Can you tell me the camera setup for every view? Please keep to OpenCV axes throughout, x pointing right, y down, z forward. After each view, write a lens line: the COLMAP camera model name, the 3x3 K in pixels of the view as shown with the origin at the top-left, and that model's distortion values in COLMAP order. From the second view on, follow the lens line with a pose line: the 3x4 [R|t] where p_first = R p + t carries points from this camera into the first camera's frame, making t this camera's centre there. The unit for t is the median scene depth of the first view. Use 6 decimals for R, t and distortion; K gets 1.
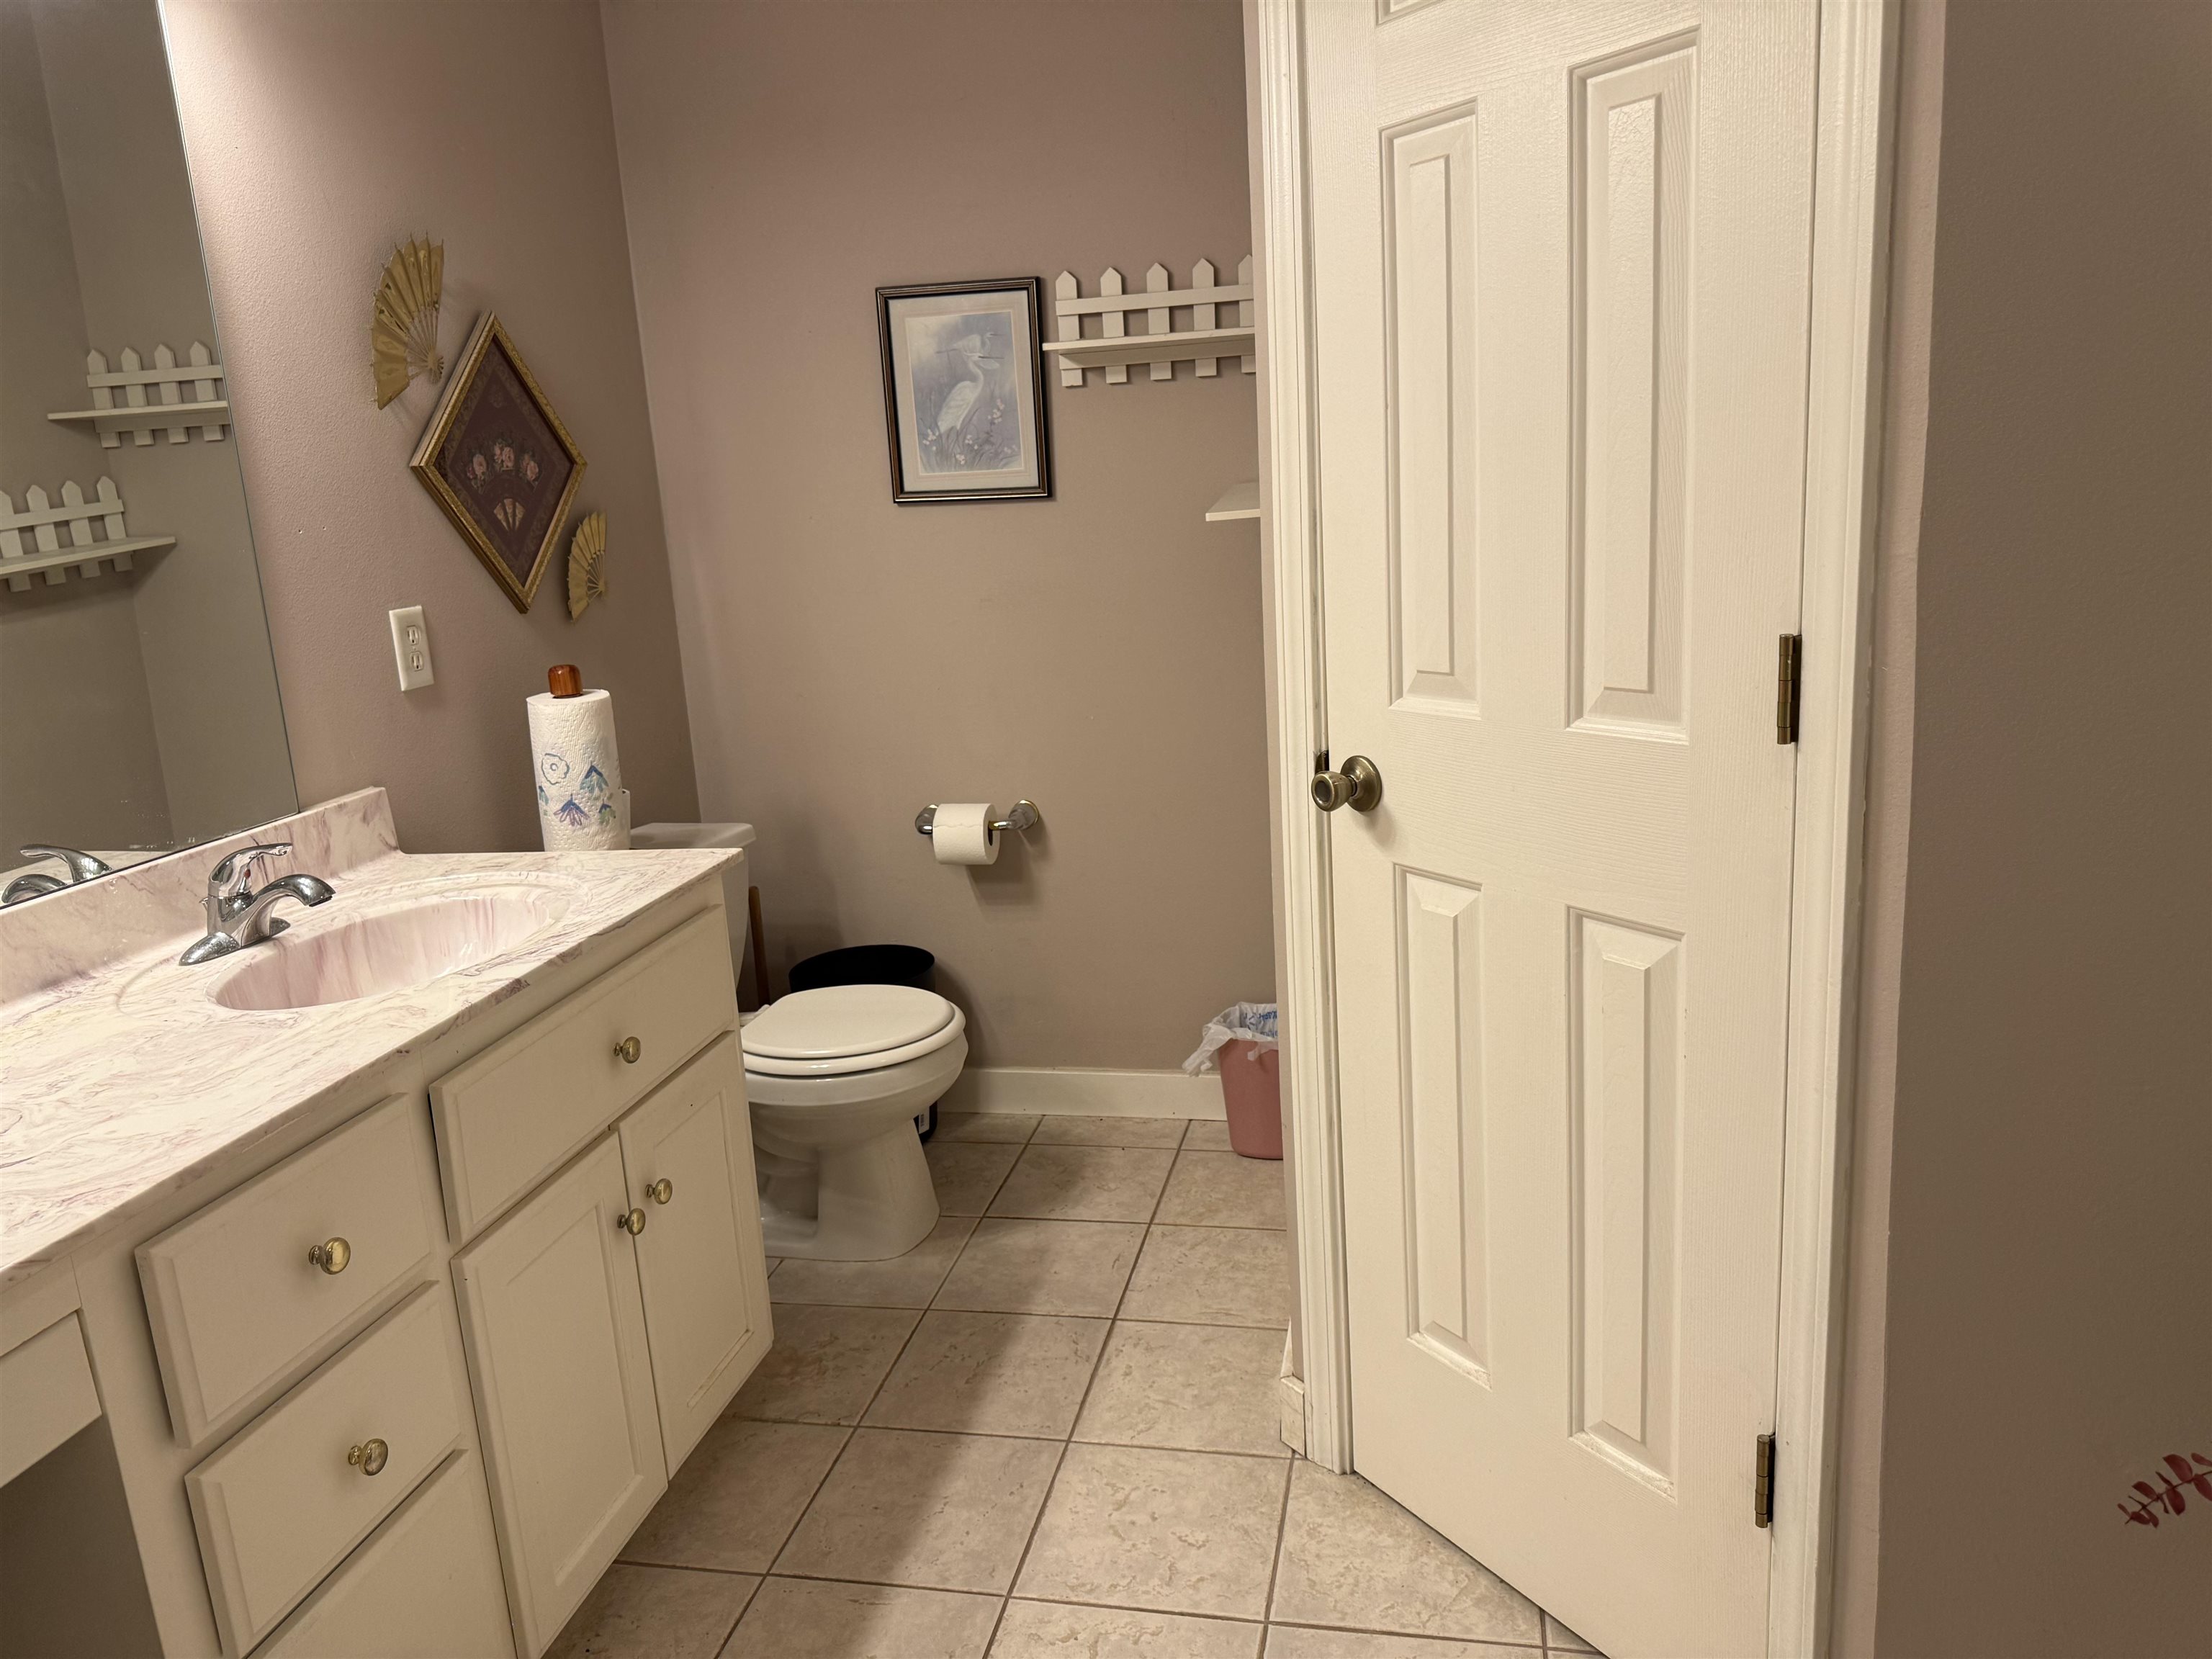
lens RADIAL K [[1514.1, 0, 1111.6], [0, 1514.1, 838.7], [0, 0, 1]] dist [0.119272, -0.174765]
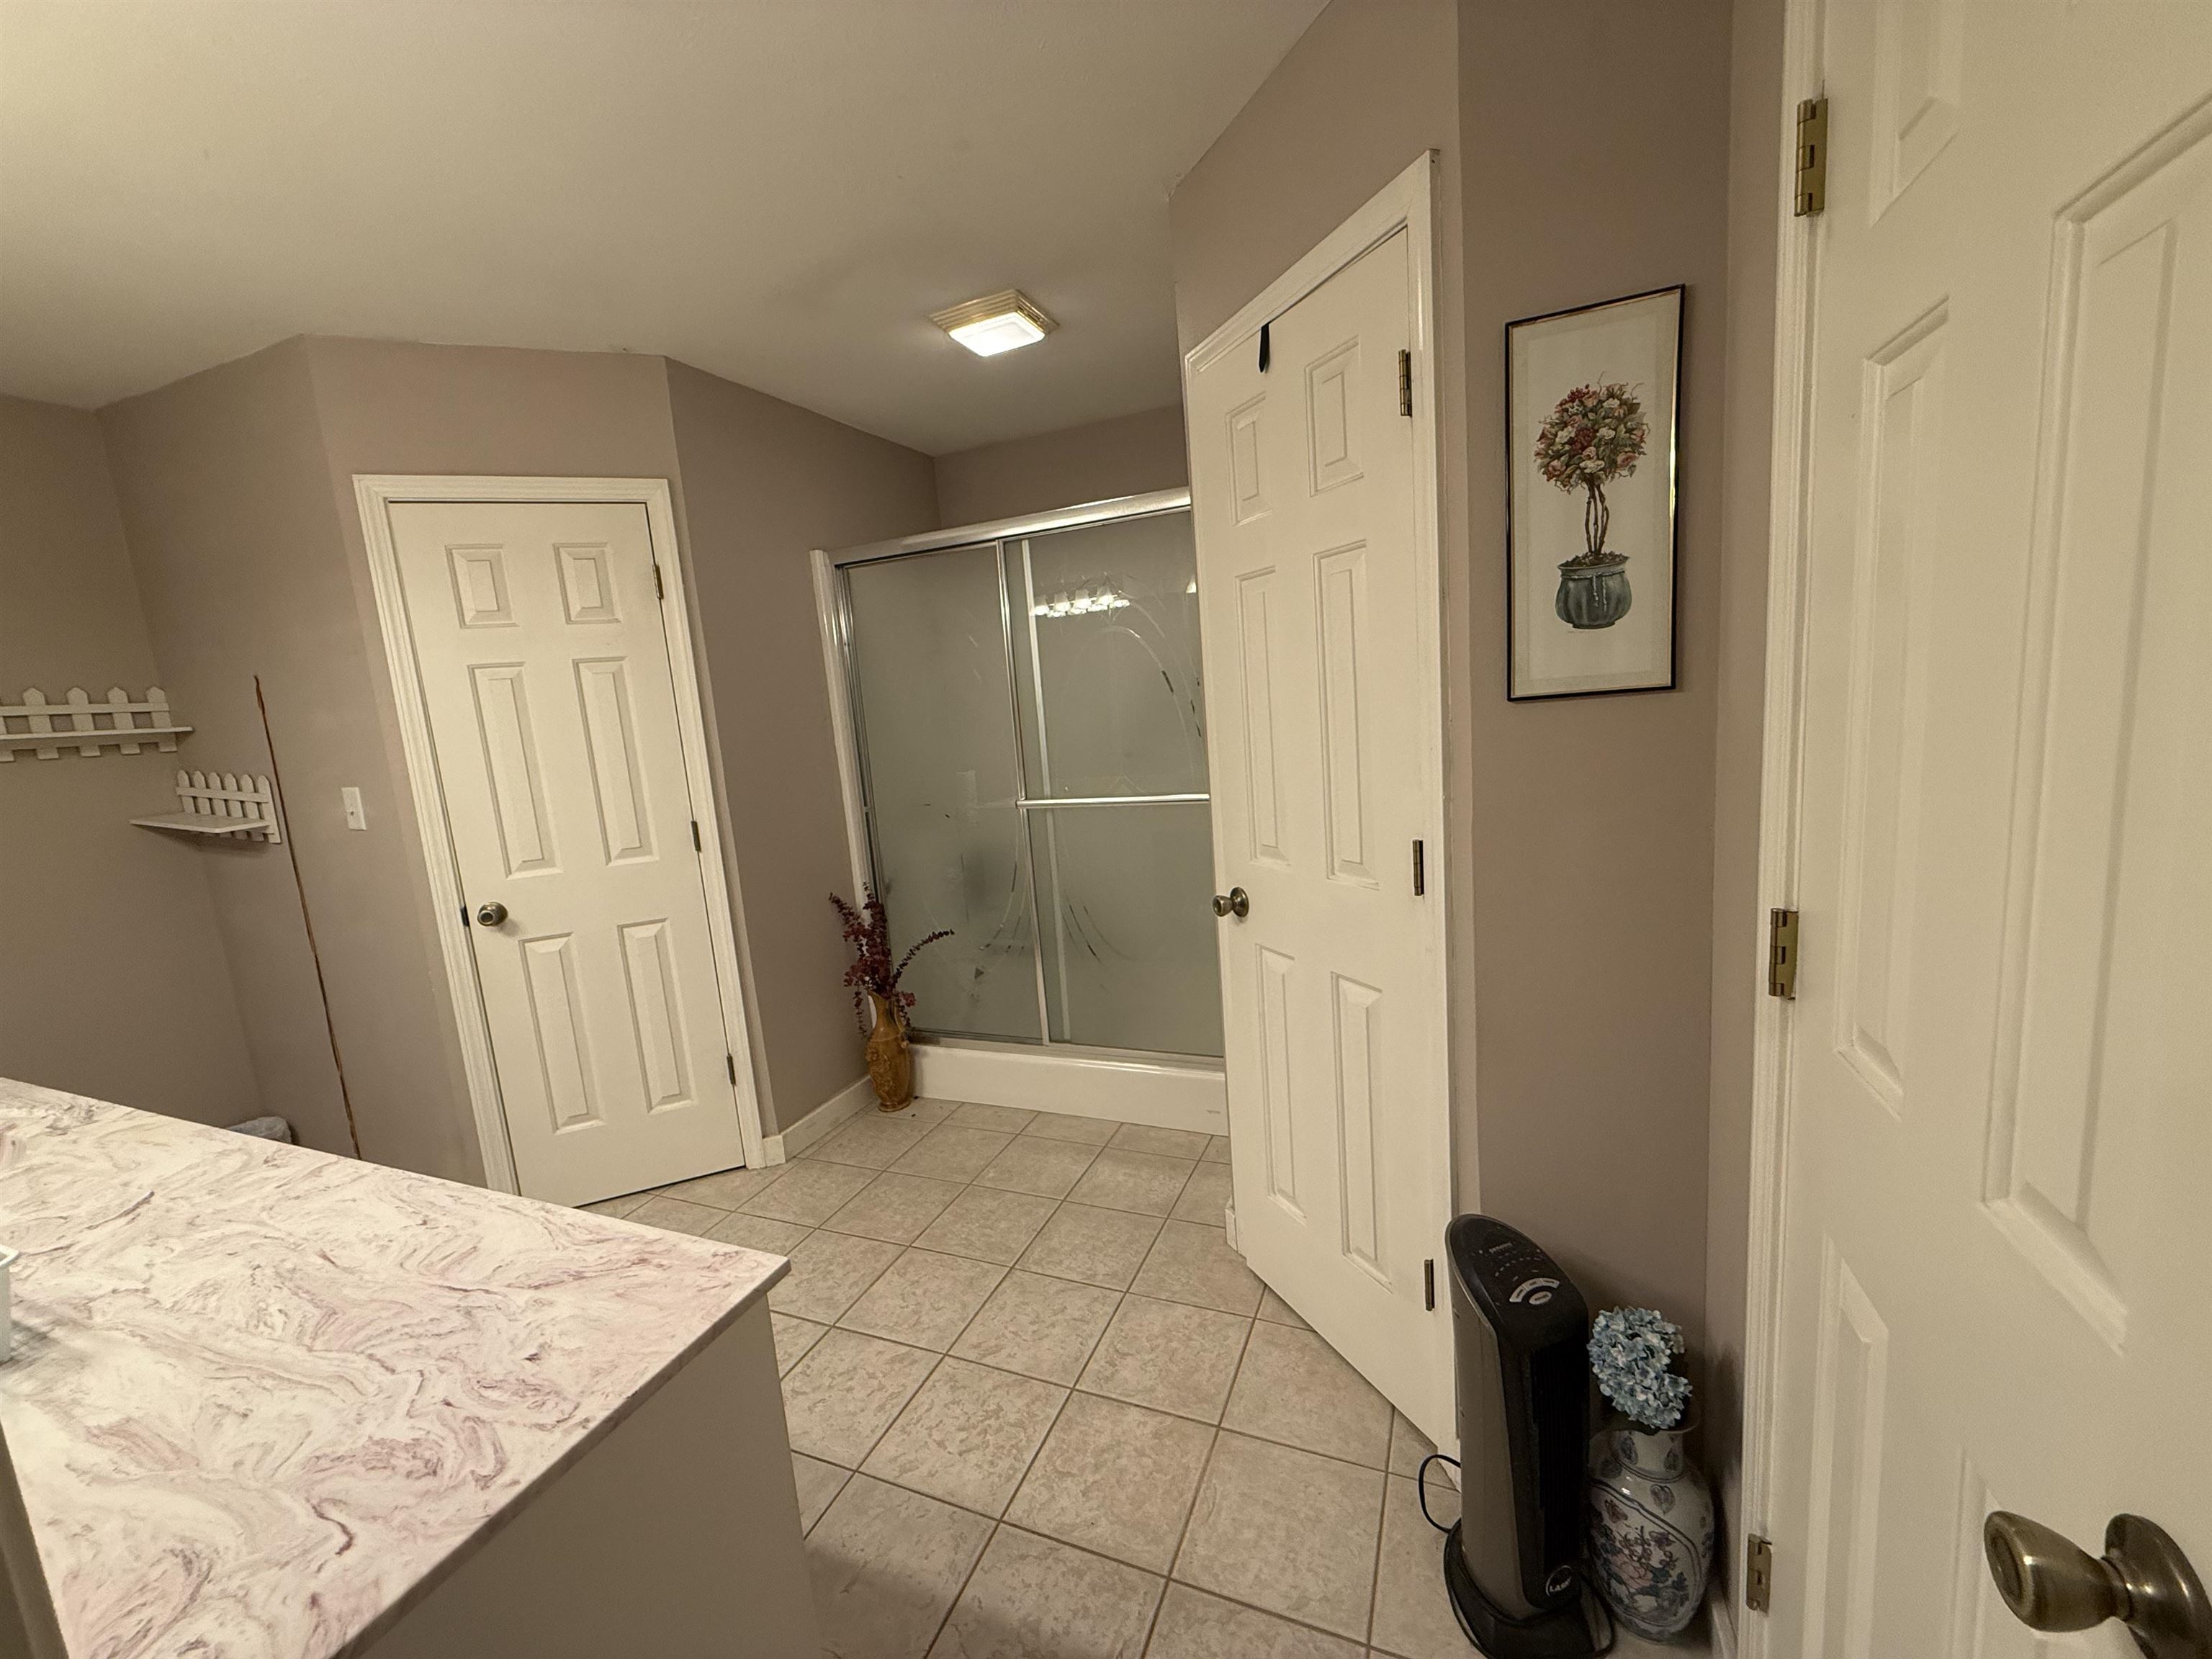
lens RADIAL K [[877.5, 0, 1096.6], [0, 877.5, 829.9], [0, 0, 1]] dist [0.002157, -0.000021]
pose [[0.210310, -0.104120, 0.972075, -1.138615], [0.276903, 0.959939, 0.042912, 0.049411], [-0.937600, 0.260145, 0.230716, -0.306265]]
